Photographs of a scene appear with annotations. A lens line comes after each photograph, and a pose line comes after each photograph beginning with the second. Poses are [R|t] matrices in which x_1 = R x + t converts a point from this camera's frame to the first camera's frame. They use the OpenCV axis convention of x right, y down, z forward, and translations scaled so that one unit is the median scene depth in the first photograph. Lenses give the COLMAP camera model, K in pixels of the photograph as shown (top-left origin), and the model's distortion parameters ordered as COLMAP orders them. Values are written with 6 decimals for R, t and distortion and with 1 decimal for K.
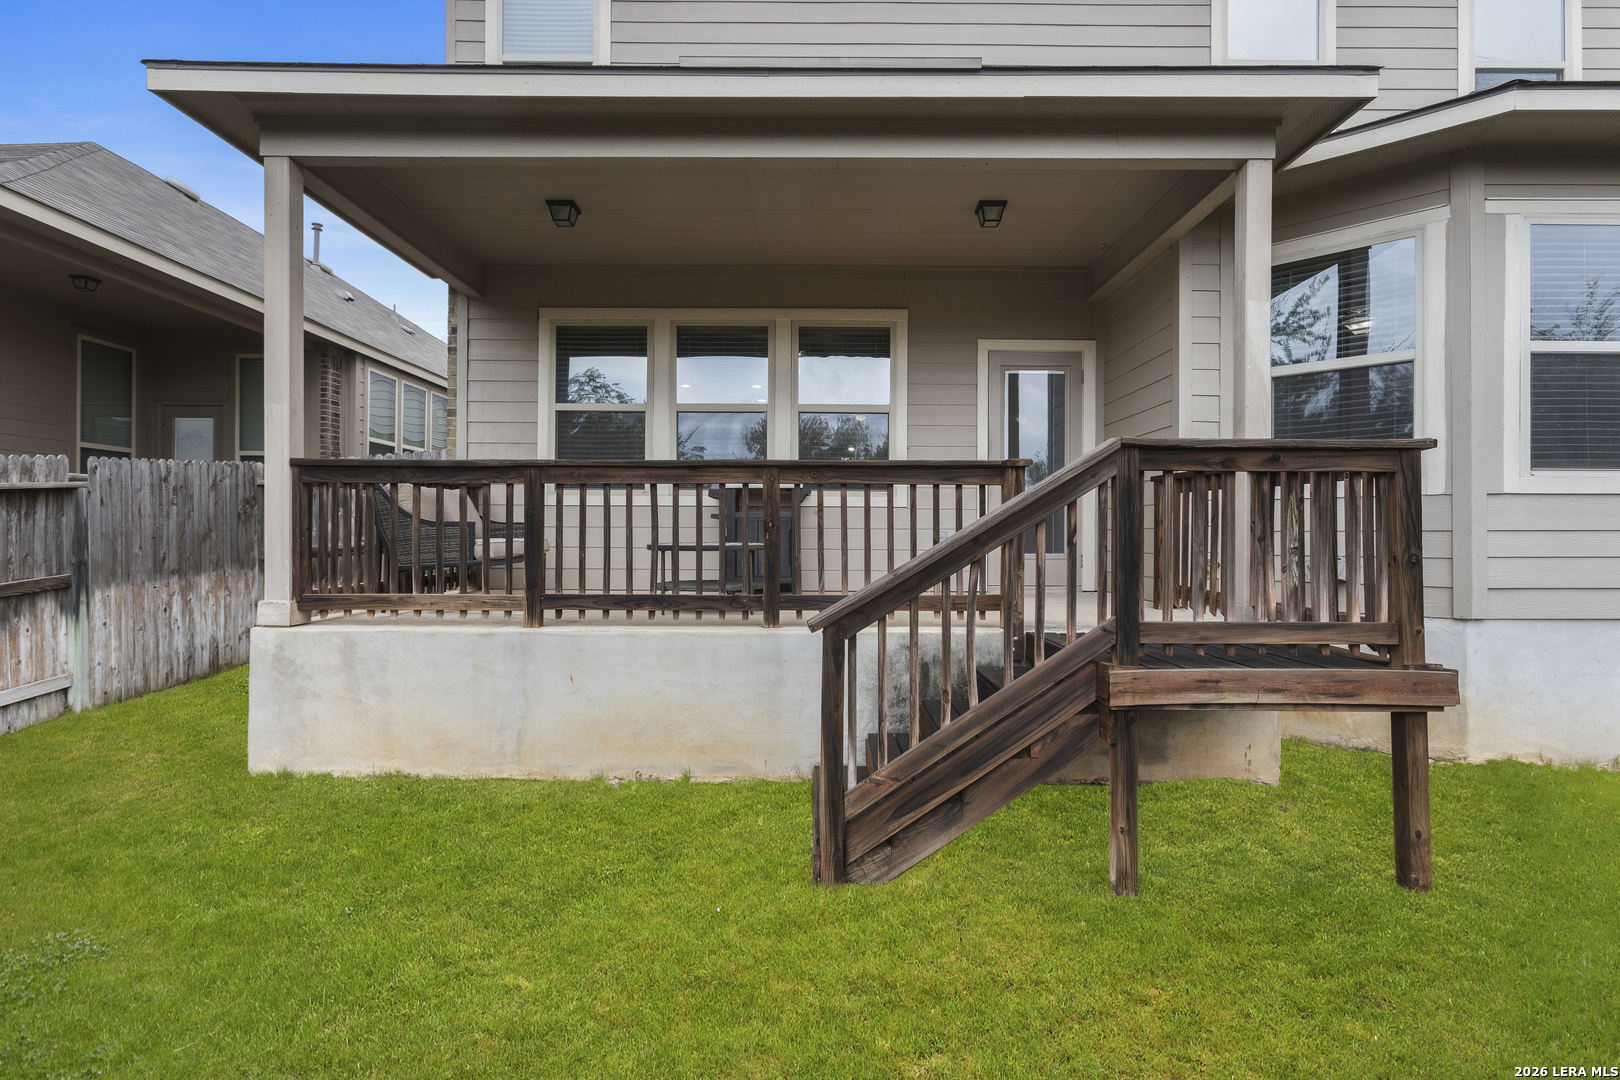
lens RADIAL K [[836.9, 0, 807.8], [0, 836.9, 521.4], [0, 0, 1]] dist [0.000076, 0.000121]
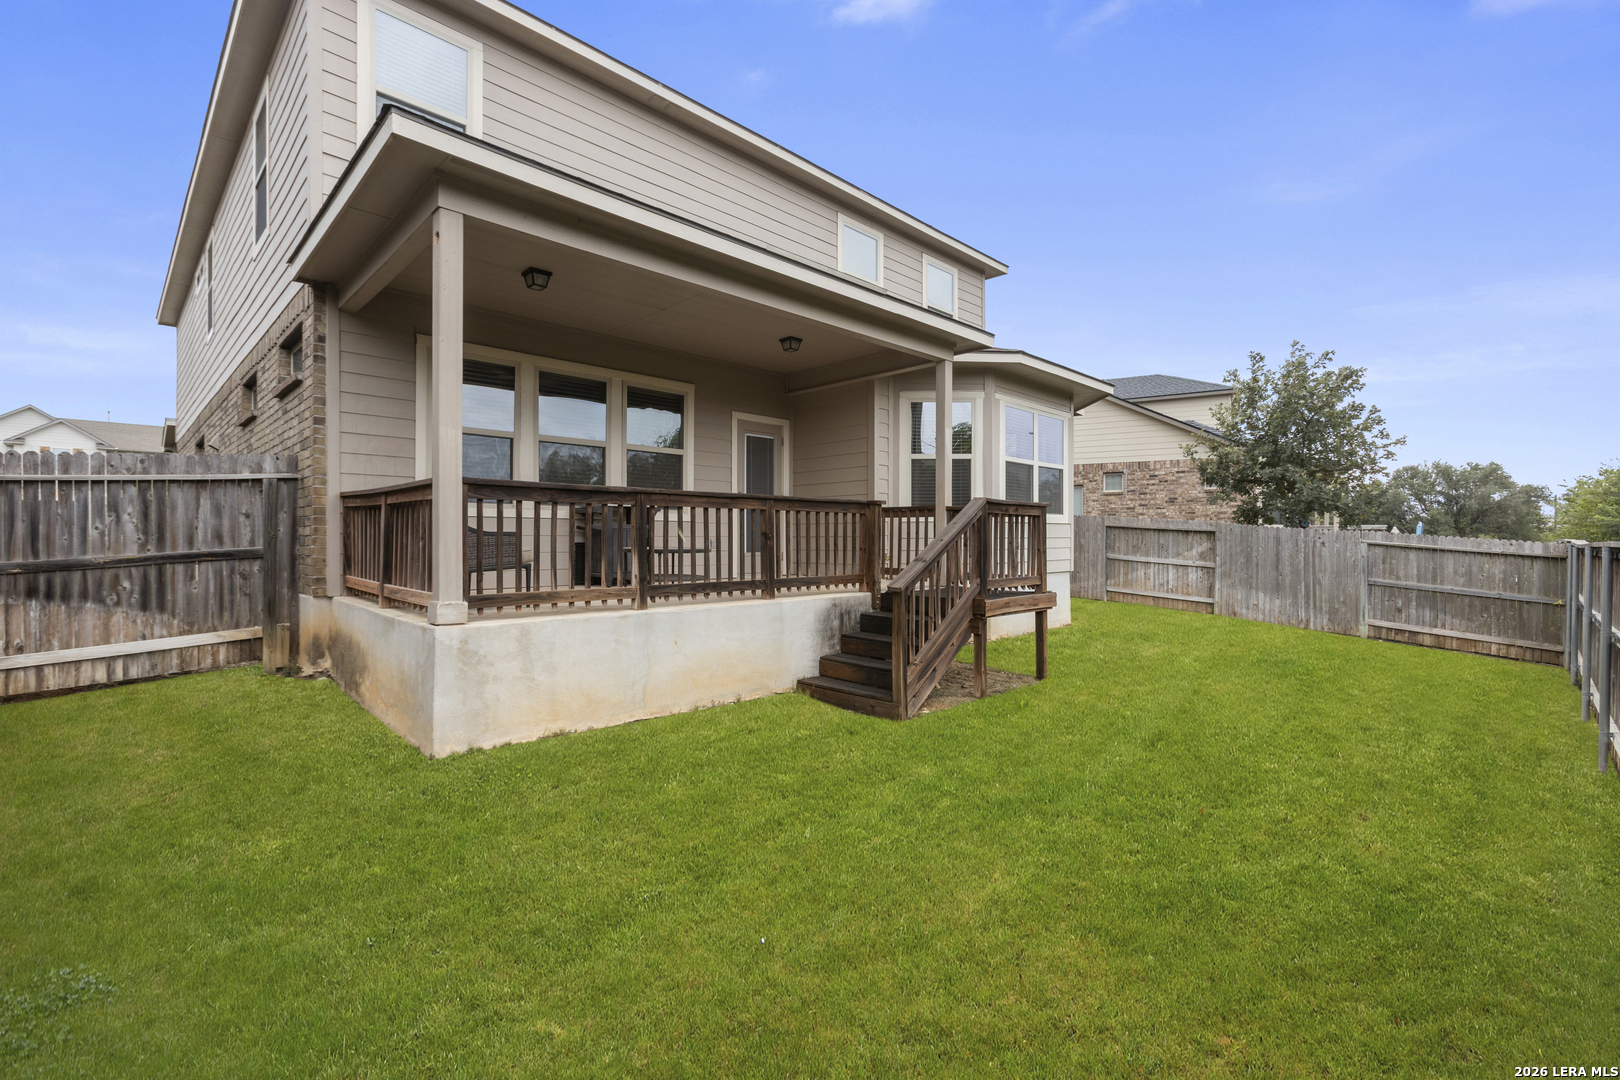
lens RADIAL K [[731.7, 0, 805.2], [0, 731.7, 525.7], [0, 0, 1]] dist [0.000819, 0.001424]
pose [[0.708488, 0.010426, 0.705646, -0.950182], [-0.007705, 0.999946, -0.007038, -0.004871], [-0.705681, -0.000451, 0.708529, -0.040240]]
